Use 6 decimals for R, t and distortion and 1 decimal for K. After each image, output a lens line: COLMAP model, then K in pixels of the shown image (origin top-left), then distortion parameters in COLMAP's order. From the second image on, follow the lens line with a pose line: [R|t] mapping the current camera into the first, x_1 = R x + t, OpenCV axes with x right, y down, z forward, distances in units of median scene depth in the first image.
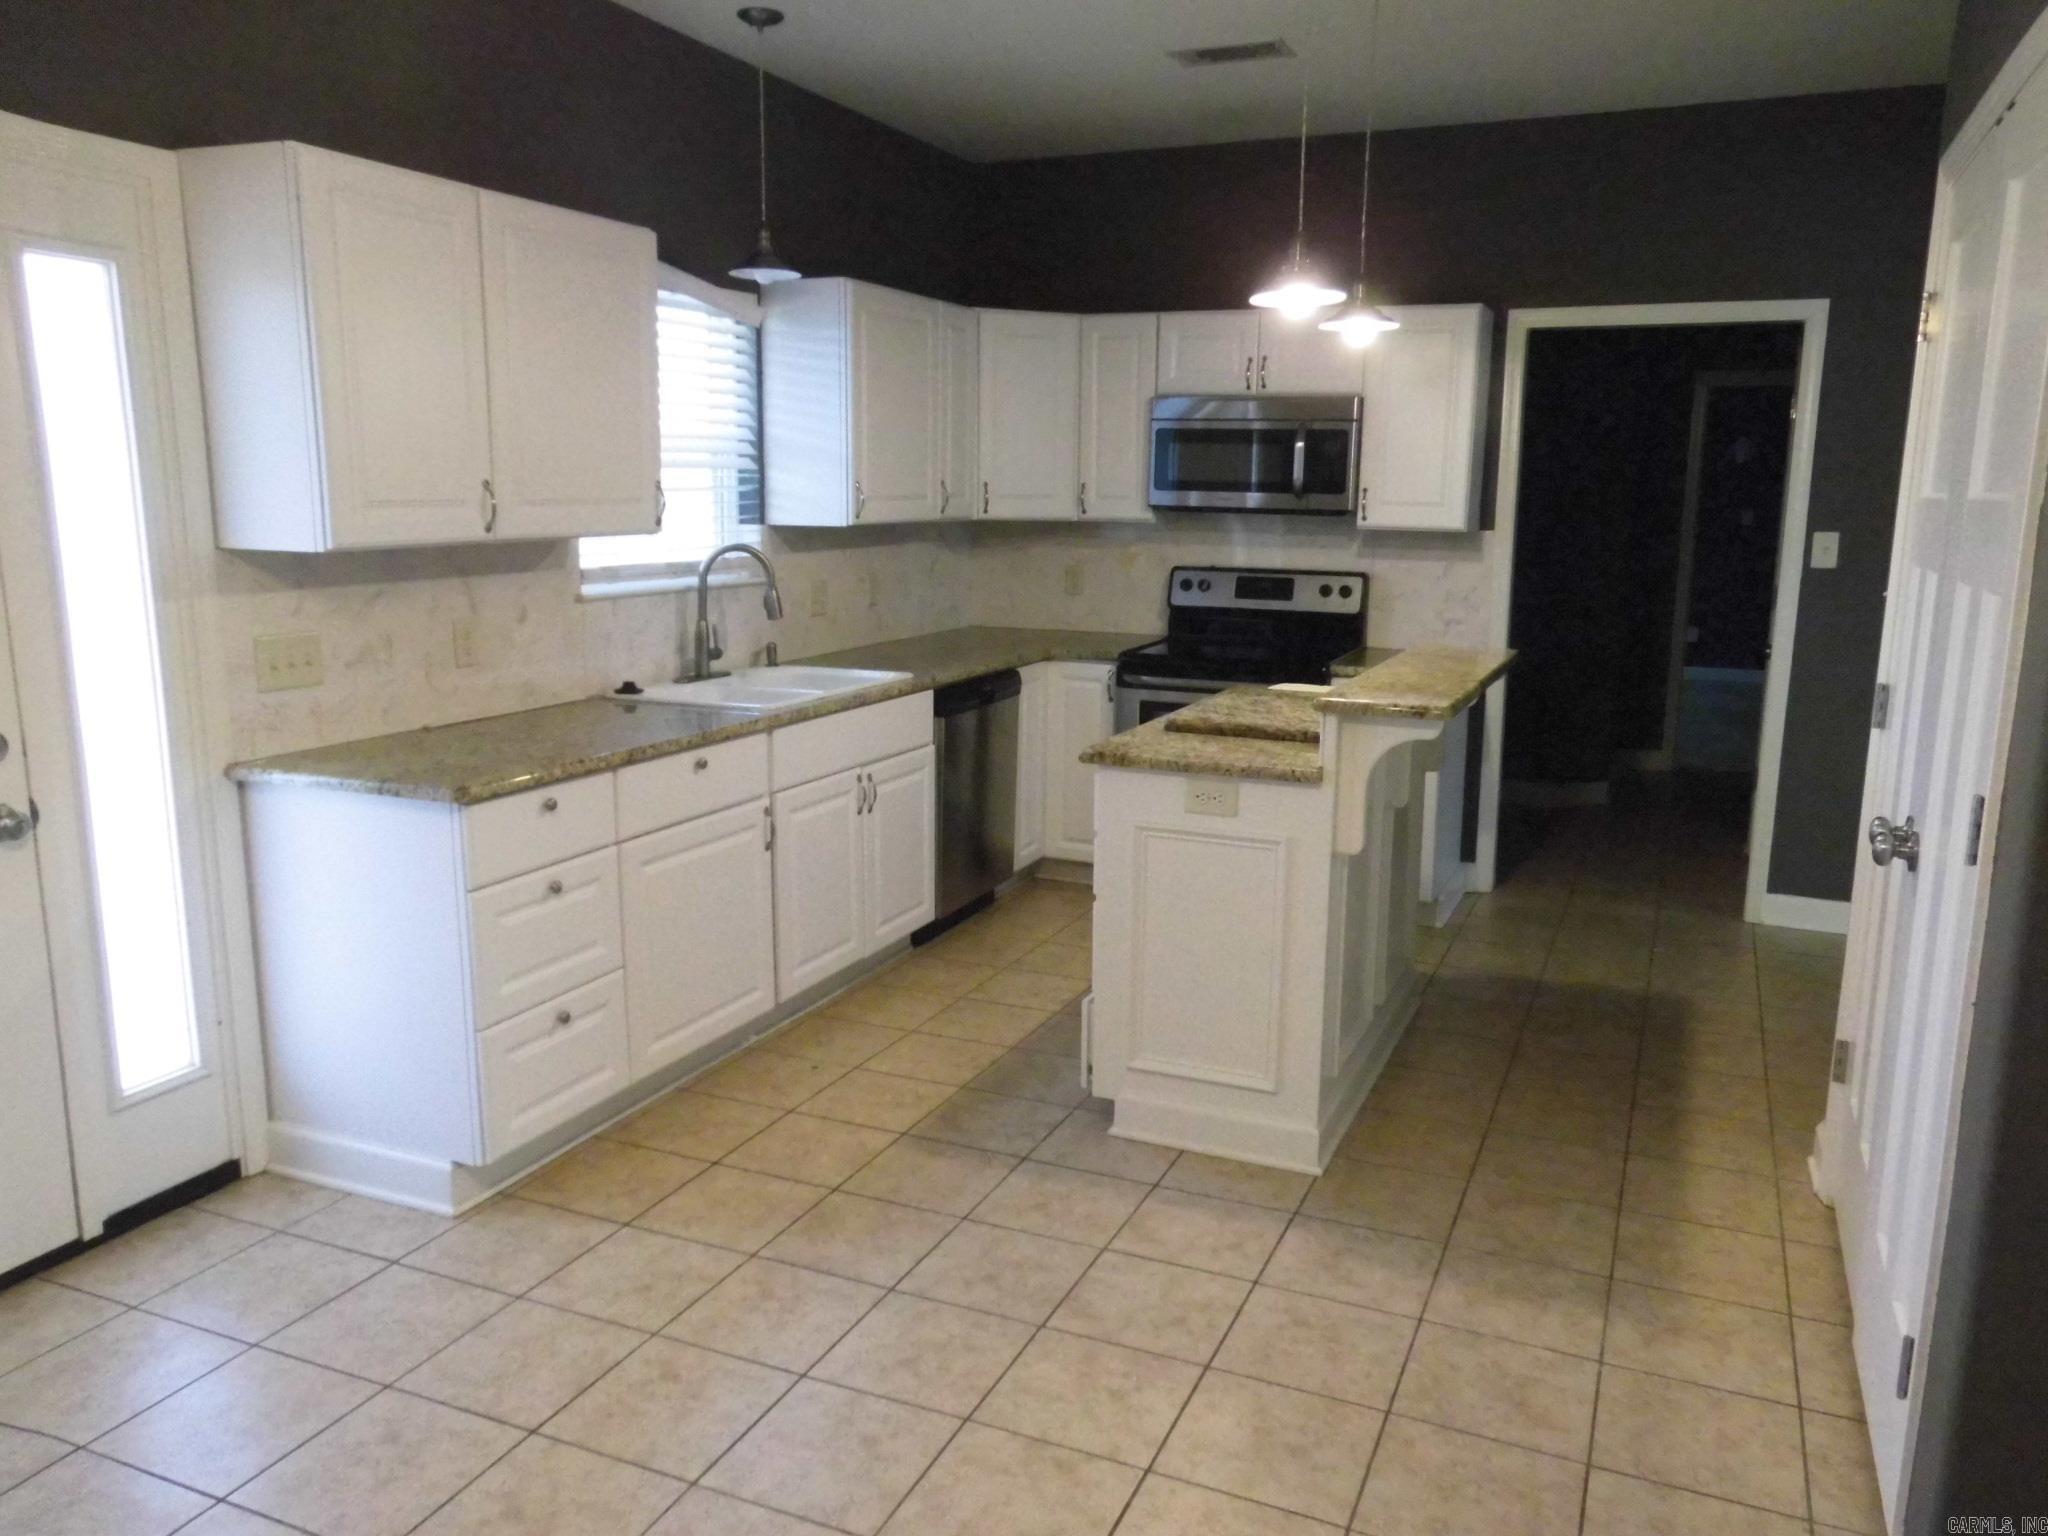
lens RADIAL K [[1521.4, 0, 1035.4], [0, 1521.4, 771.3], [0, 0, 1]] dist [-0.044586, 0.092164]
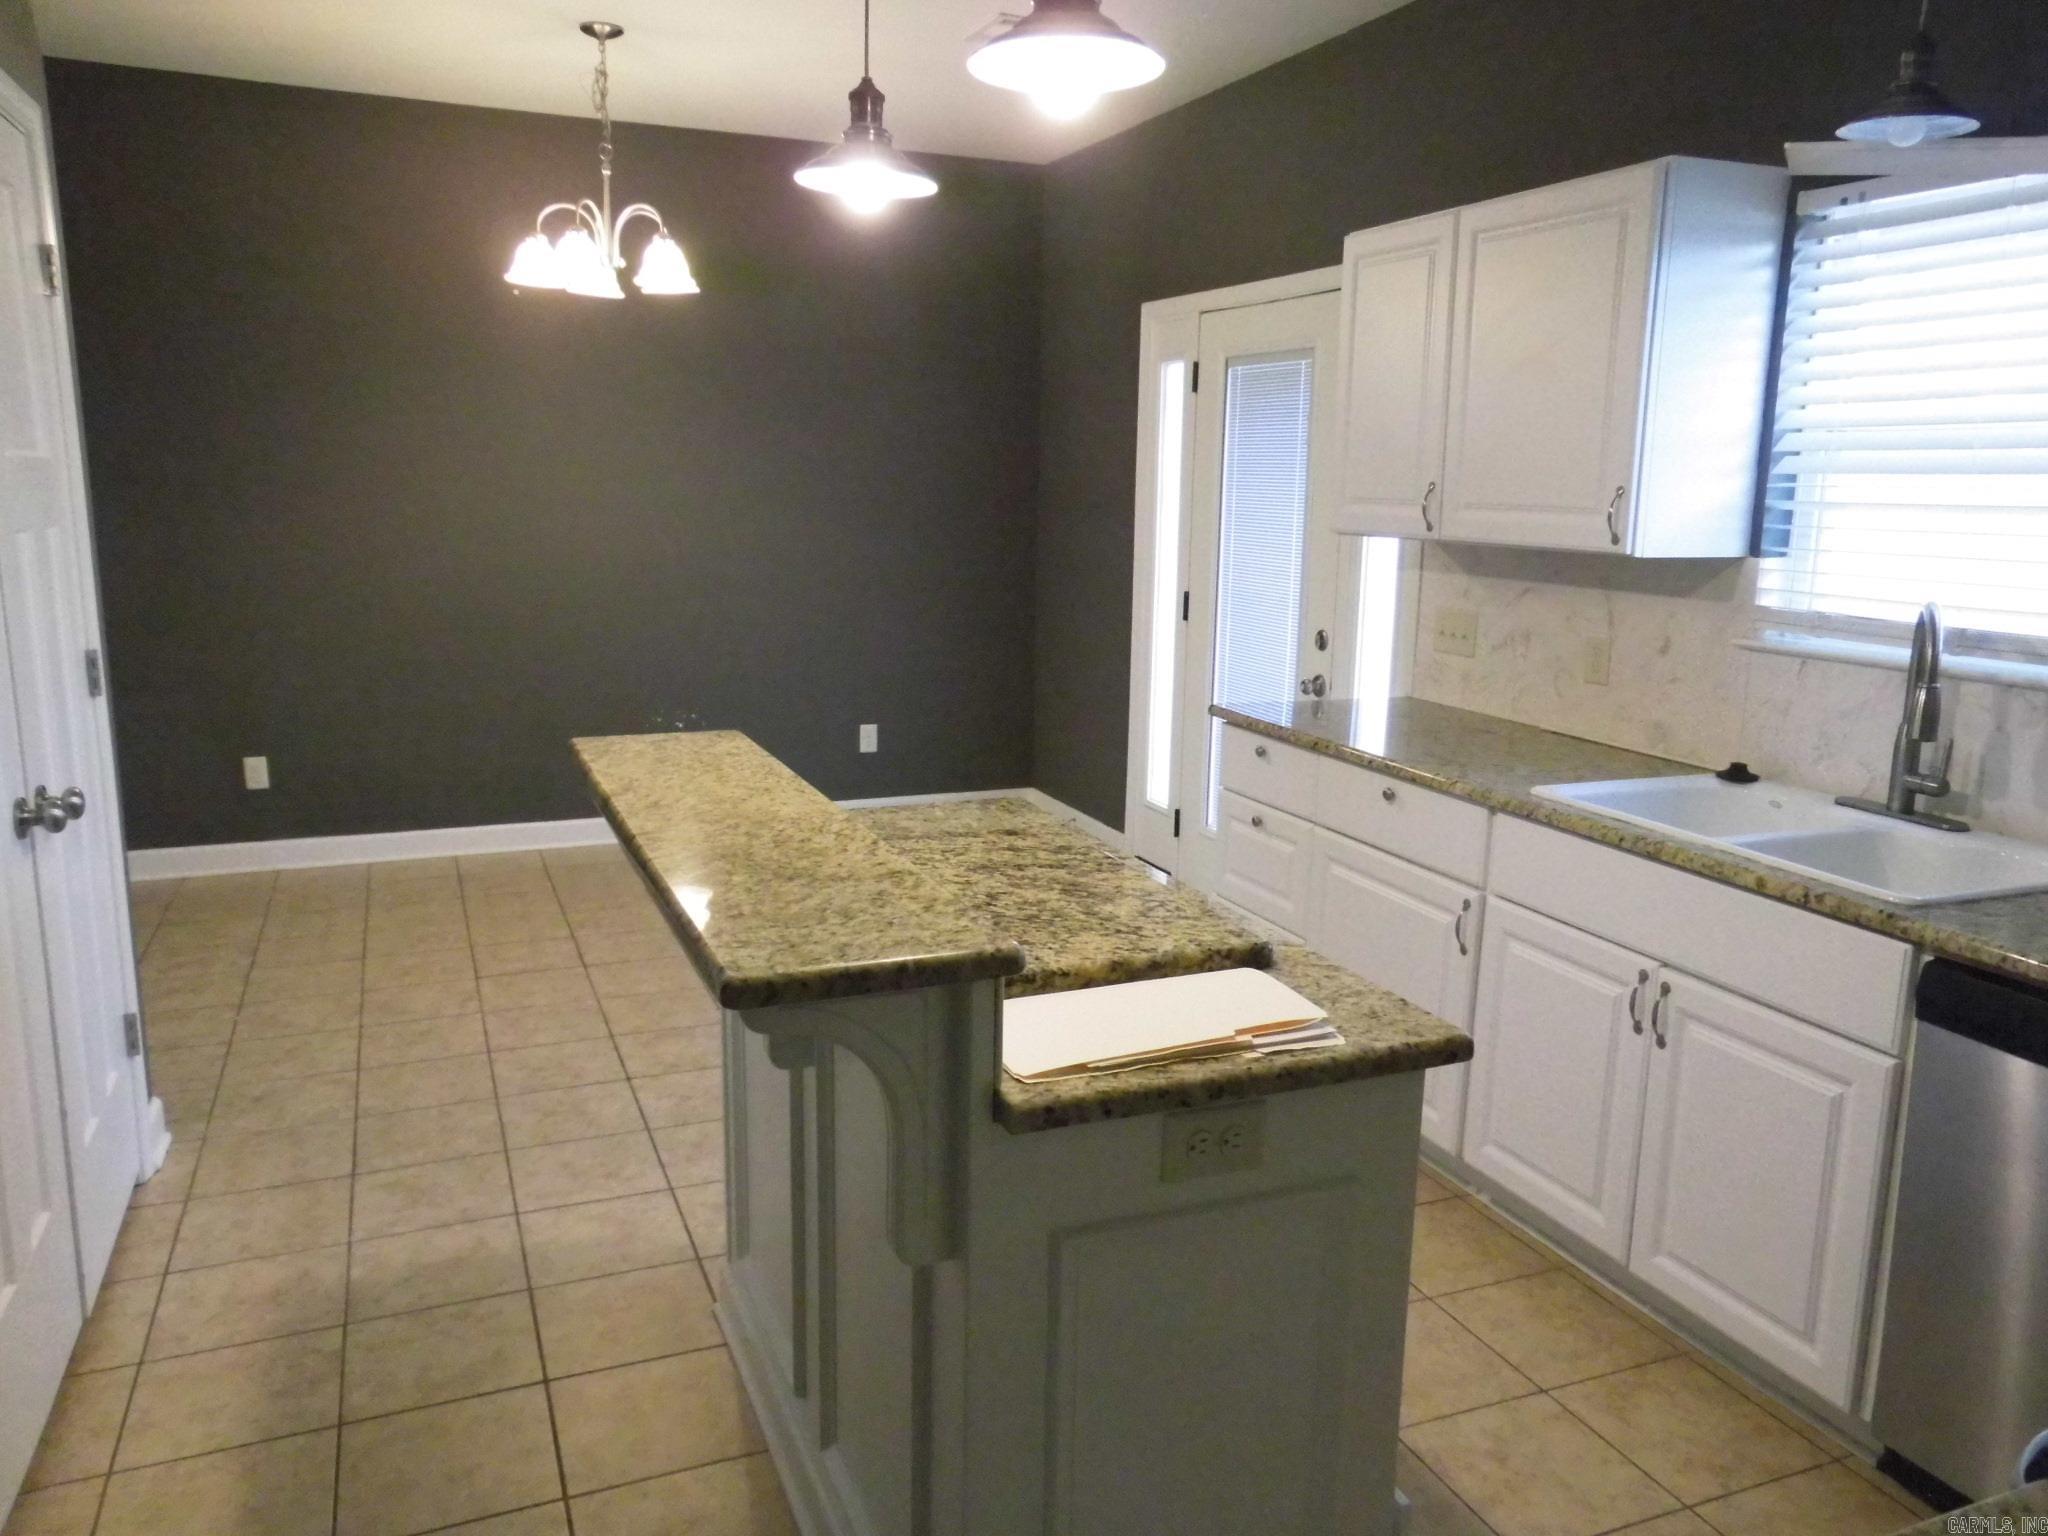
lens RADIAL K [[1521.4, 0, 1035.4], [0, 1521.4, 771.3], [0, 0, 1]] dist [-0.044586, 0.092164]
pose [[-0.688144, 0.118521, -0.715829, 0.592854], [-0.160977, 0.937043, 0.309898, -0.274779], [0.707492, 0.328486, -0.625741, 1.469563]]
